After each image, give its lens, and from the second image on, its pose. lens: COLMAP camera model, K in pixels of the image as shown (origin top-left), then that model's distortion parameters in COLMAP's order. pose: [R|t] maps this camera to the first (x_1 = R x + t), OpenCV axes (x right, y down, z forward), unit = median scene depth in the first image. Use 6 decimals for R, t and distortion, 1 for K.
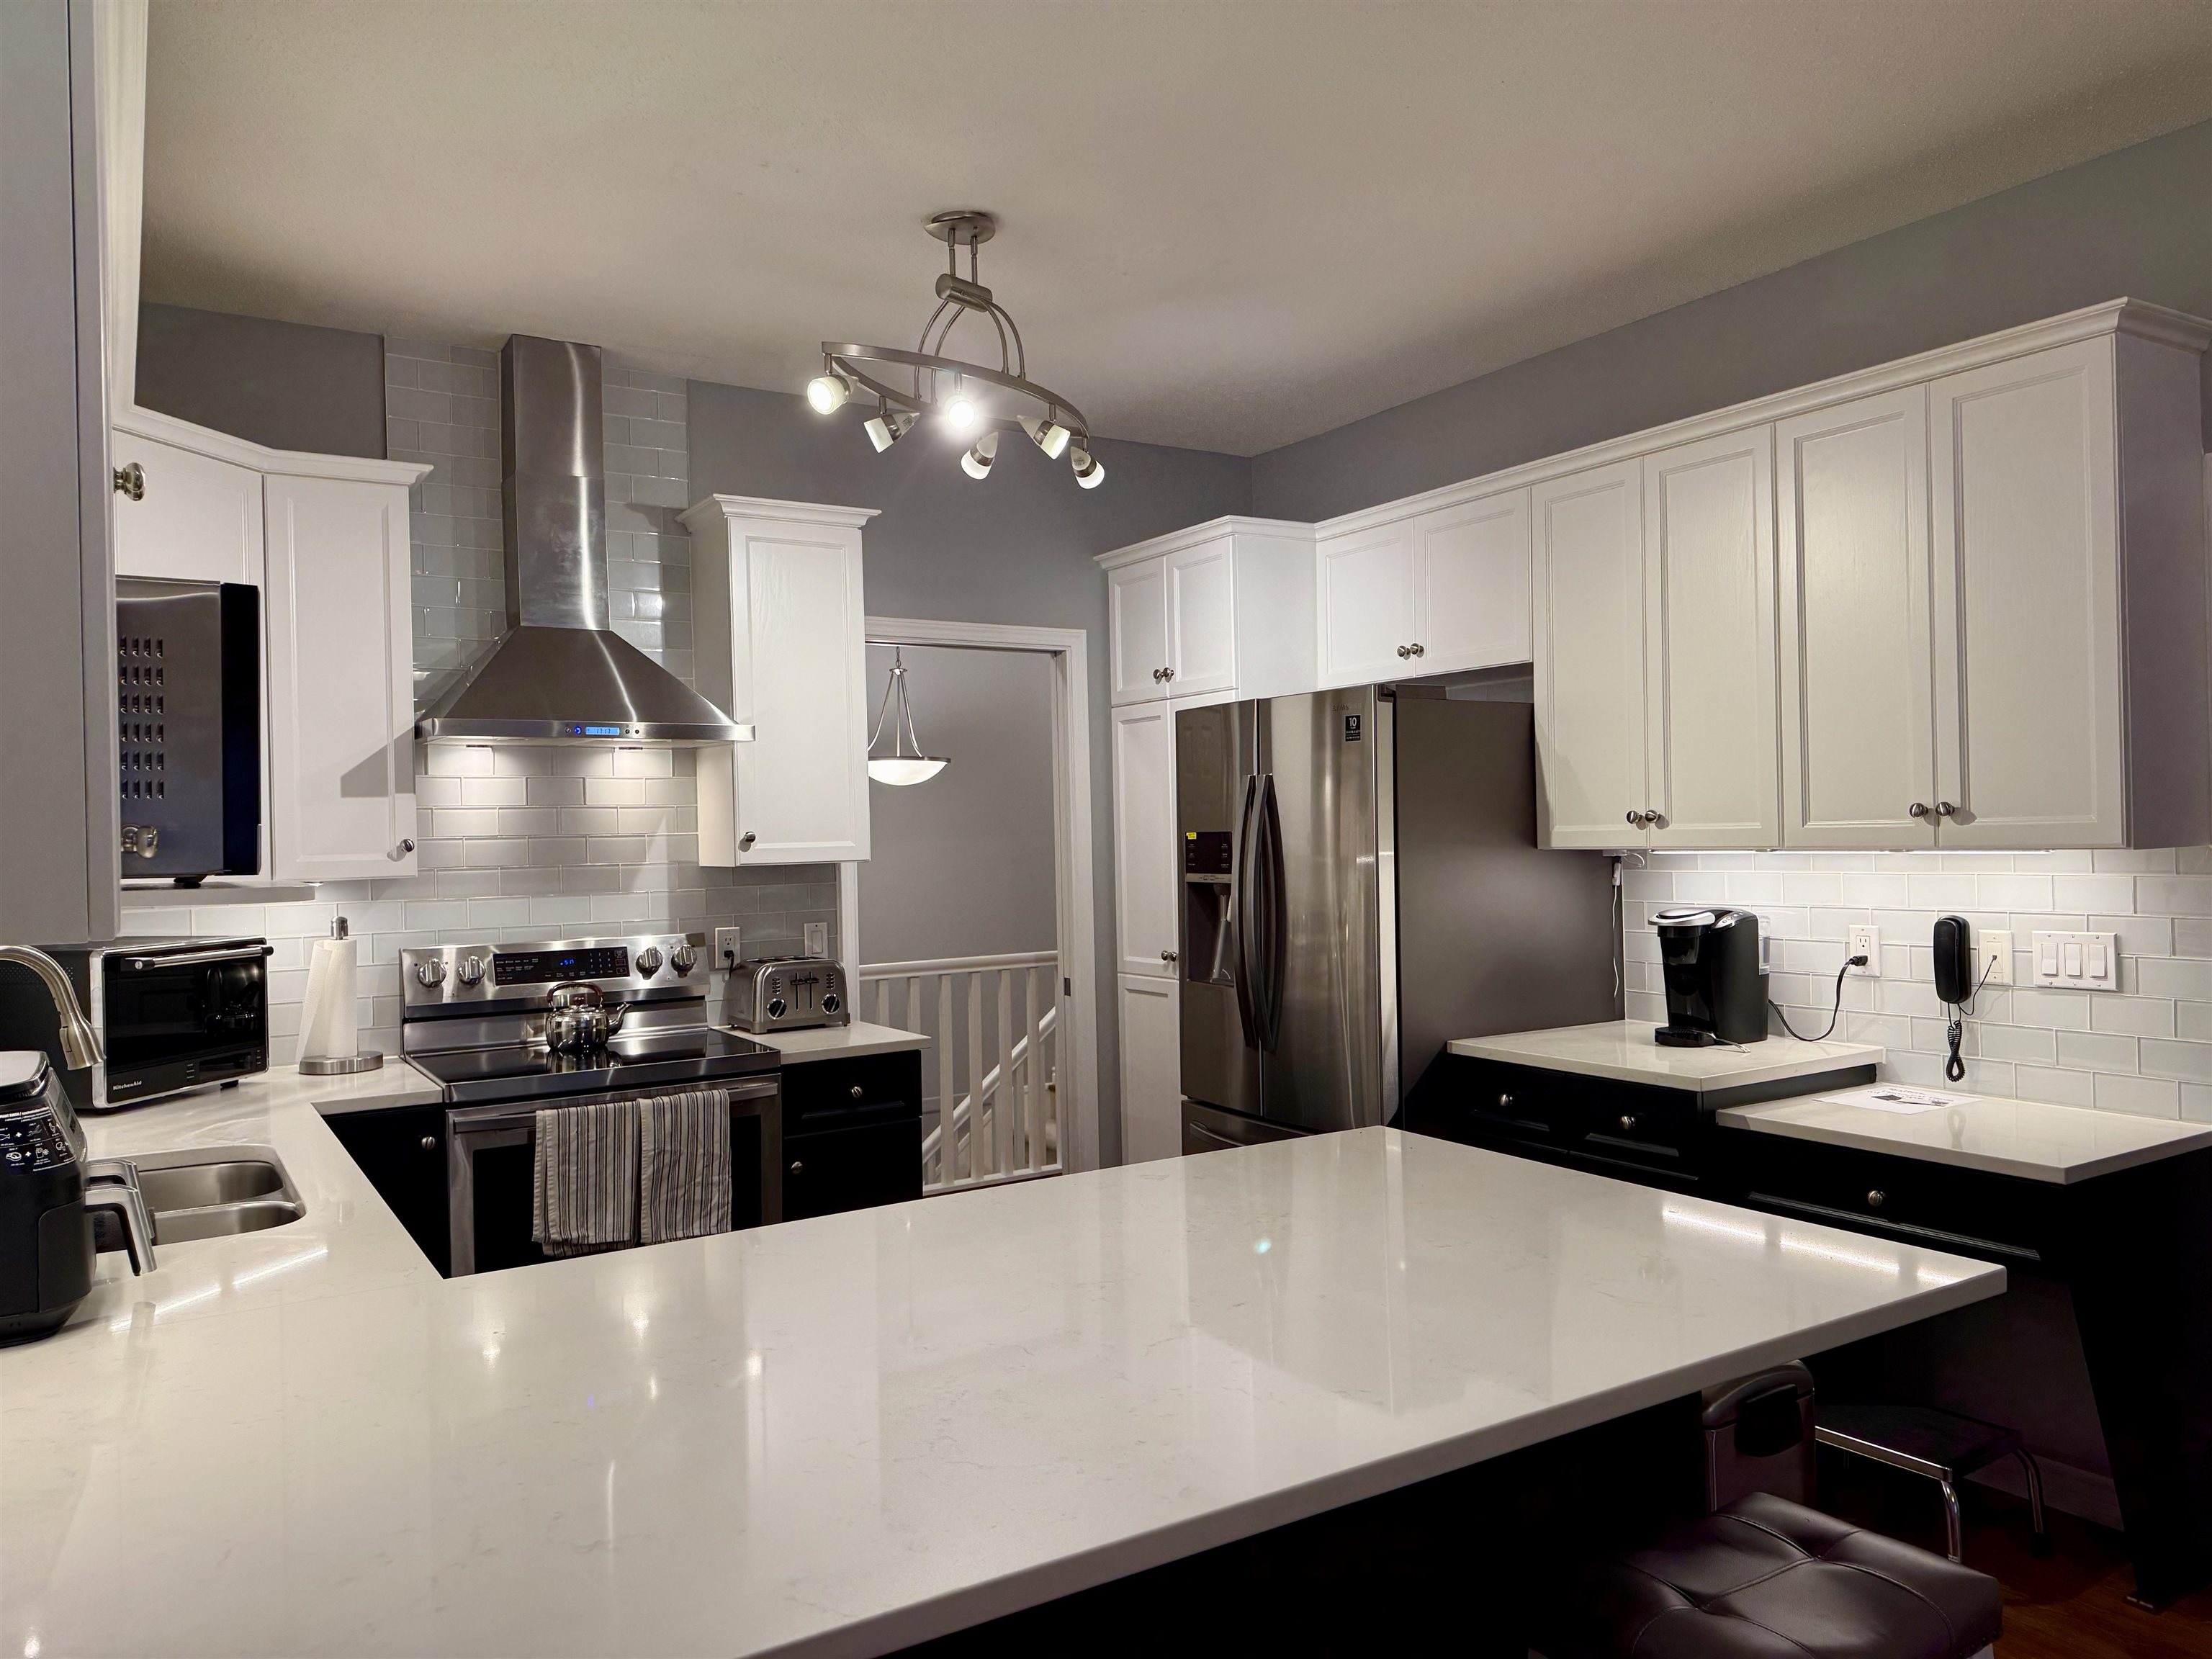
lens RADIAL K [[1533.7, 0, 1110.6], [0, 1533.7, 818.5], [0, 0, 1]] dist [0.113740, -0.183946]
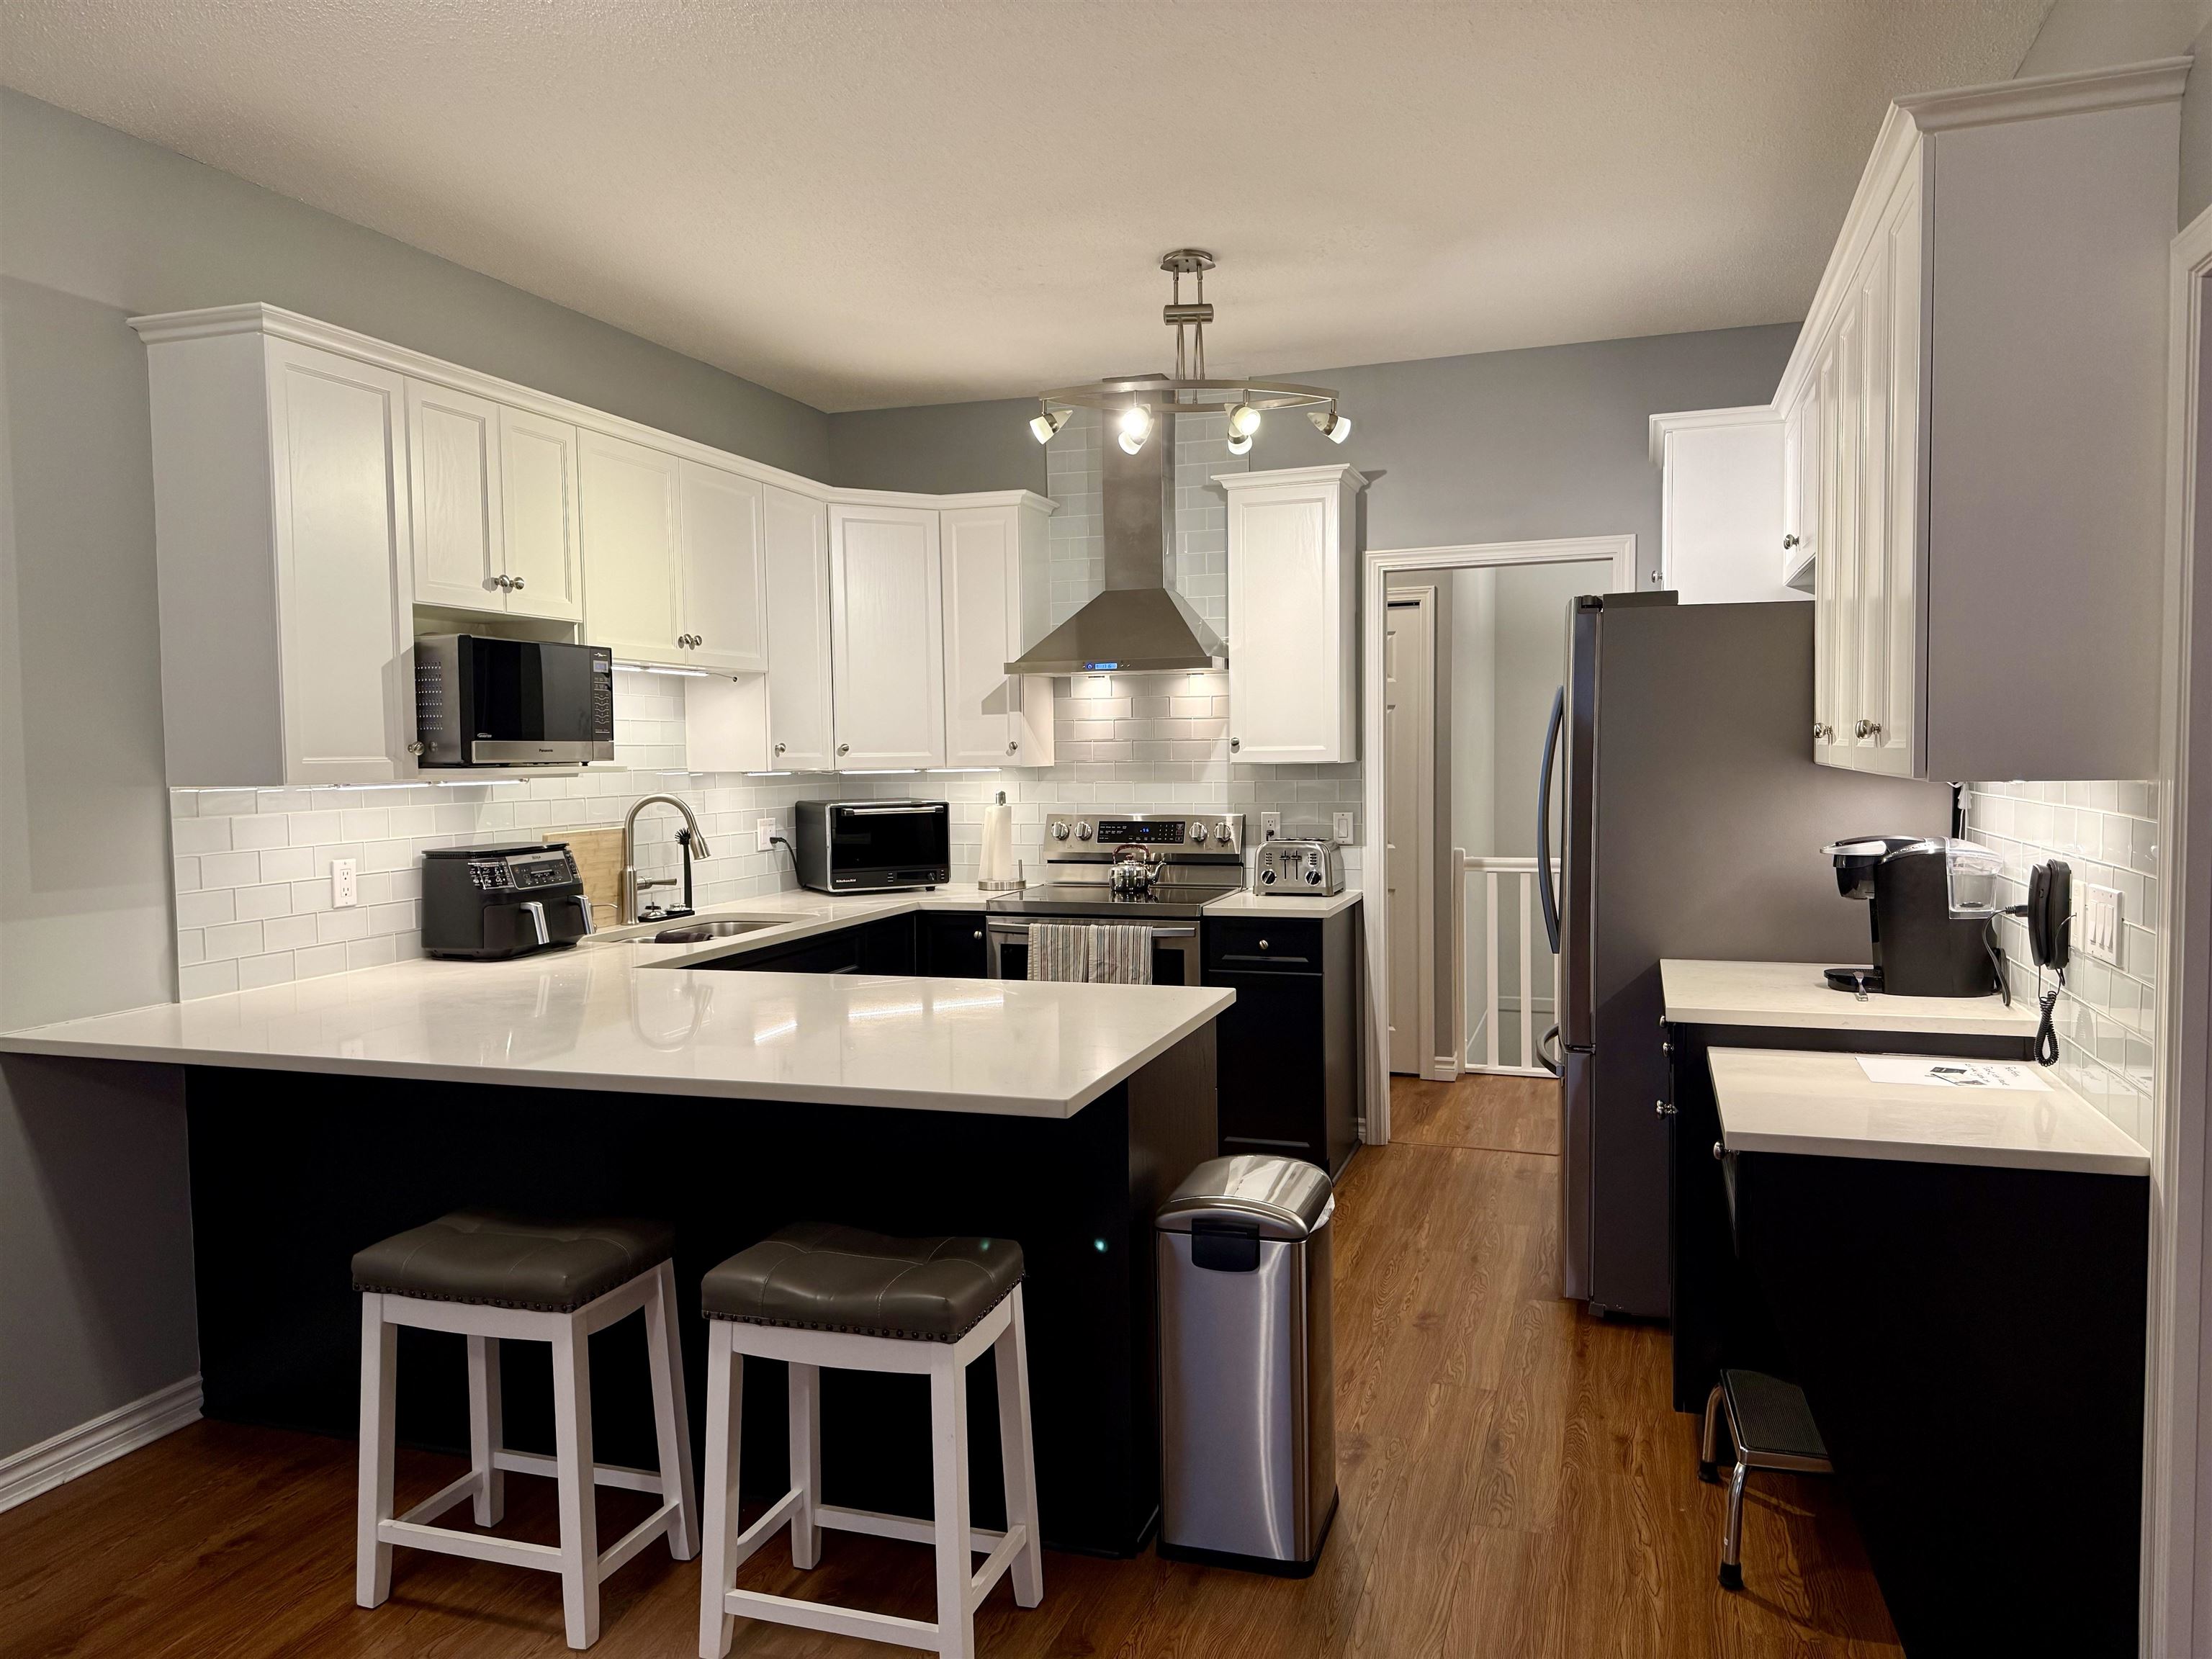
lens RADIAL K [[1541.6, 0, 1110.5], [0, 1541.6, 833.8], [0, 0, 1]] dist [0.123980, -0.192243]
pose [[0.630529, 0.056853, -0.774080, 0.775758], [0.006977, 0.996858, 0.078898, -0.015426], [0.776134, -0.055148, 0.628152, 0.115619]]
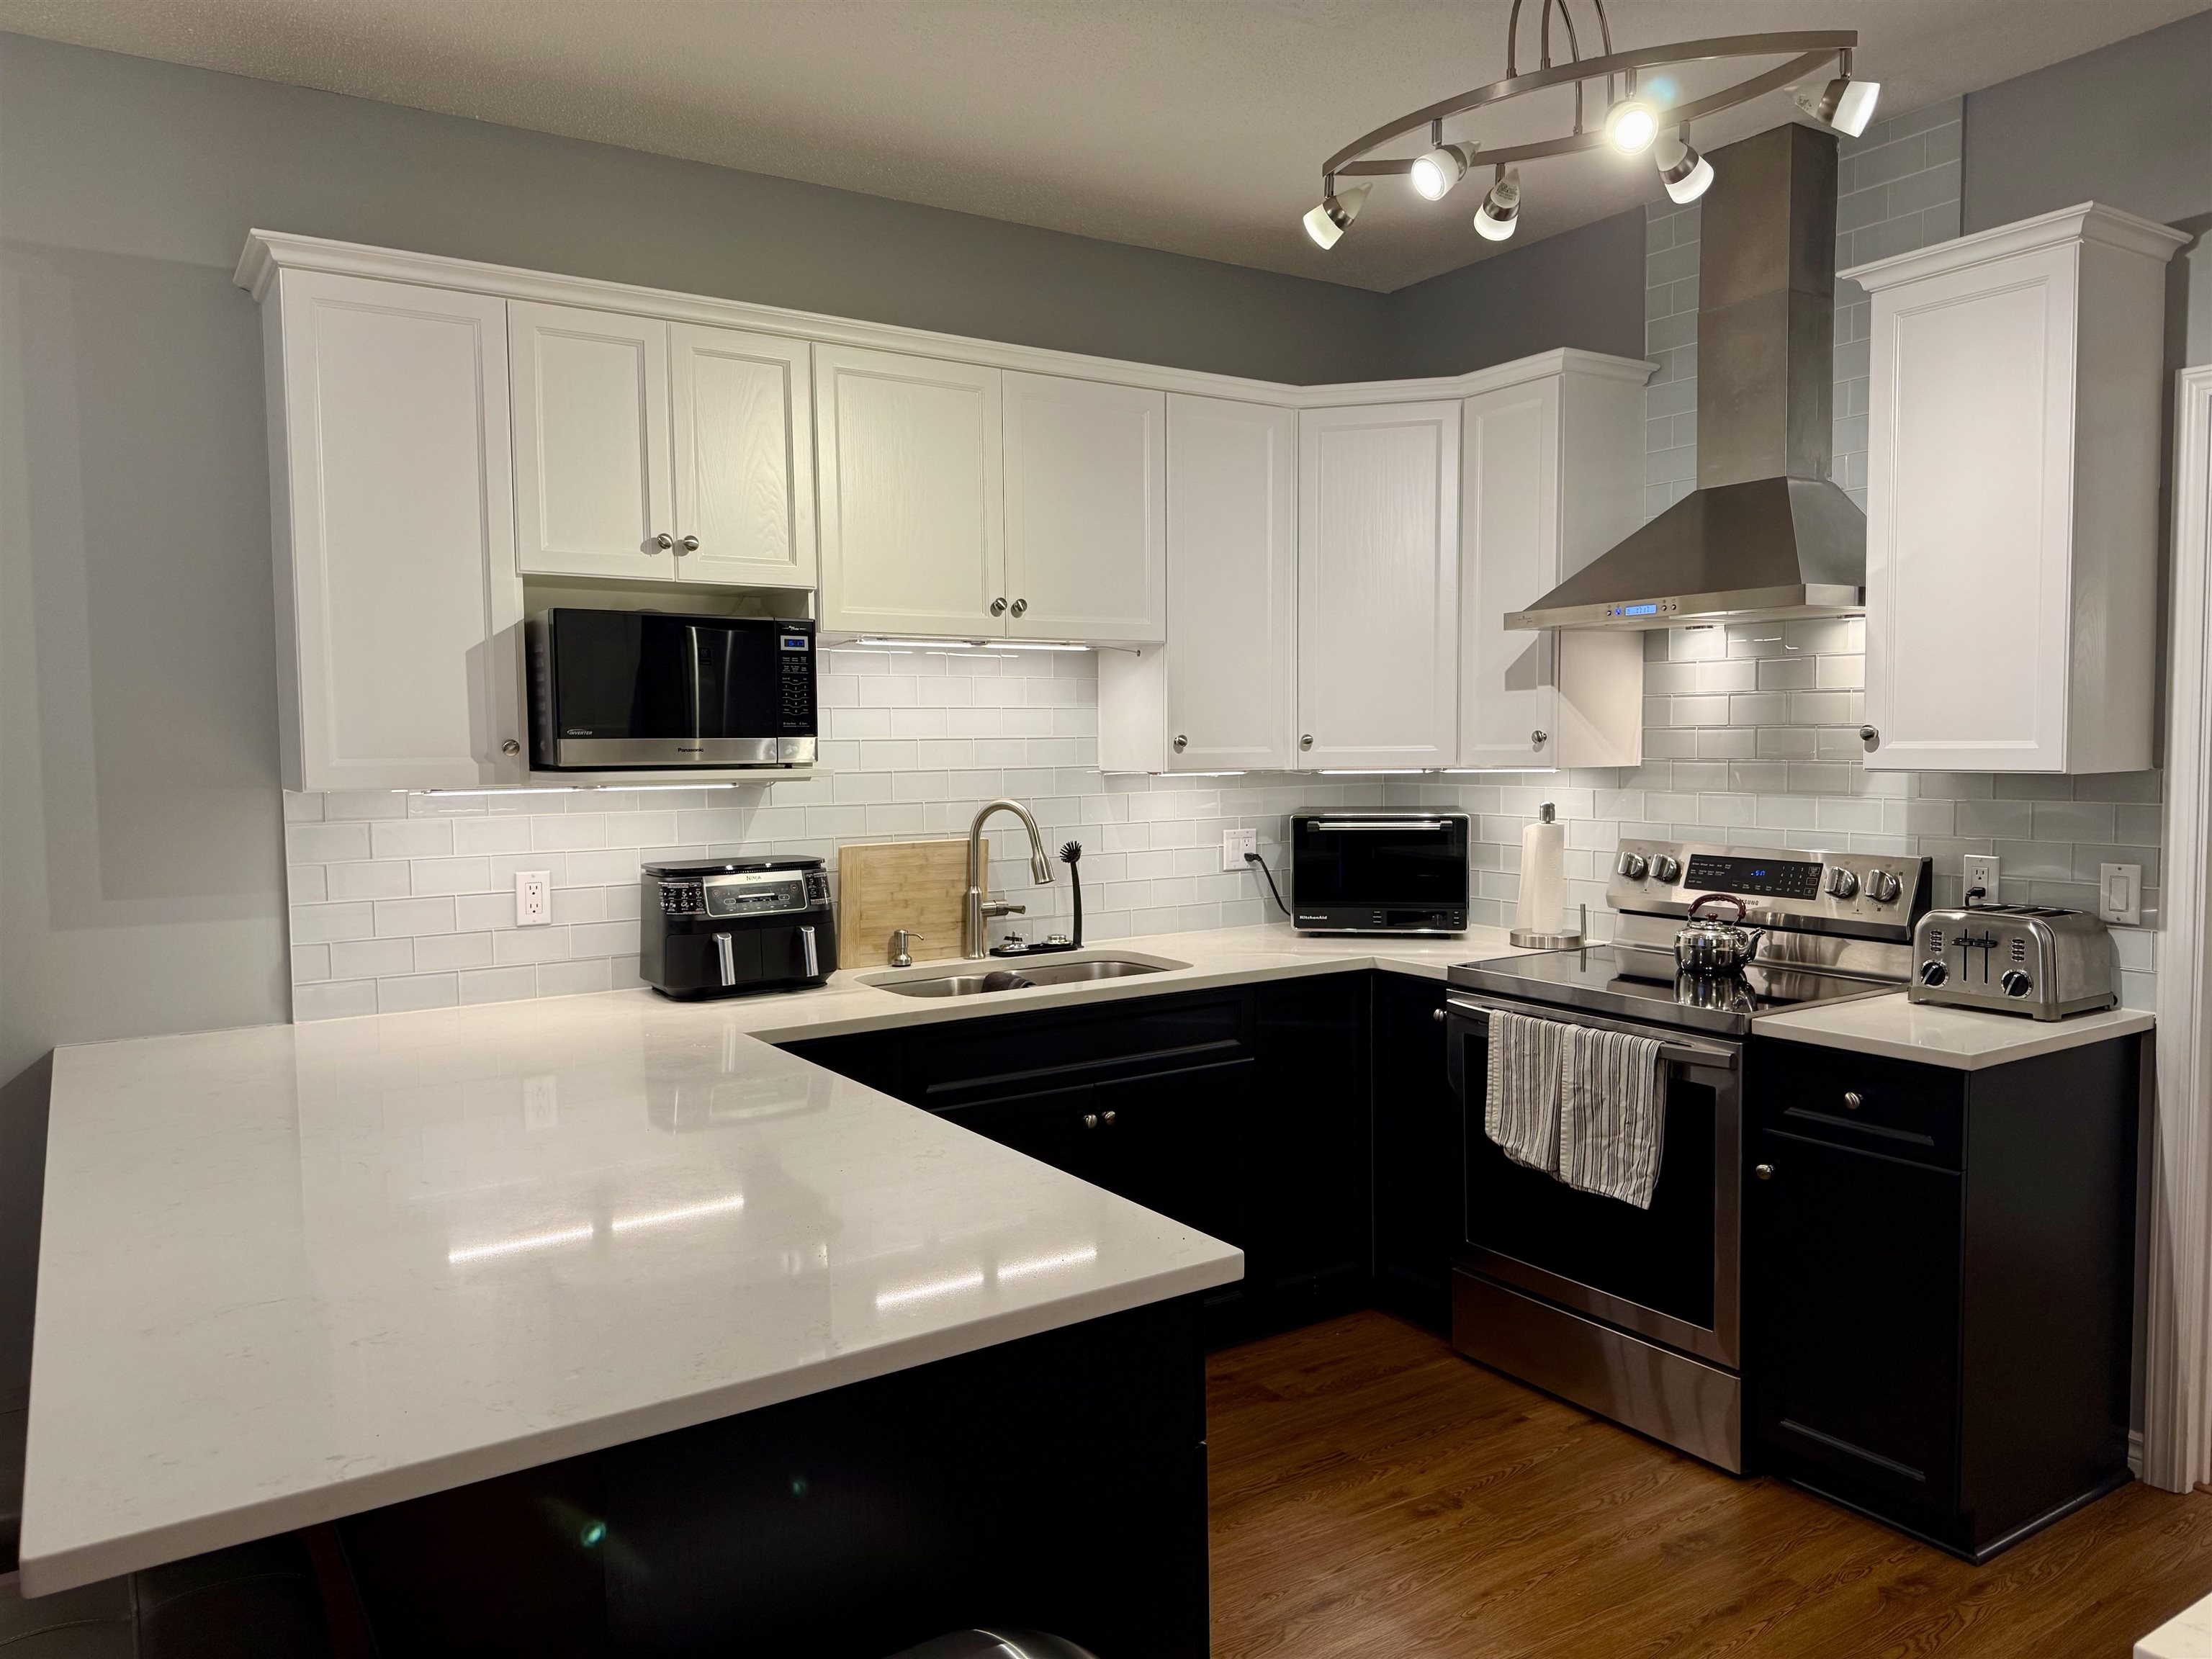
lens RADIAL K [[1540.4, 0, 1105.1], [0, 1540.4, 831.9], [0, 0, 1]] dist [0.063779, -0.079910]
pose [[0.011046, 0.084578, -0.996356, 0.558267], [0.021388, 0.996168, 0.084800, -0.012737], [0.999710, -0.022247, 0.009194, 0.693548]]
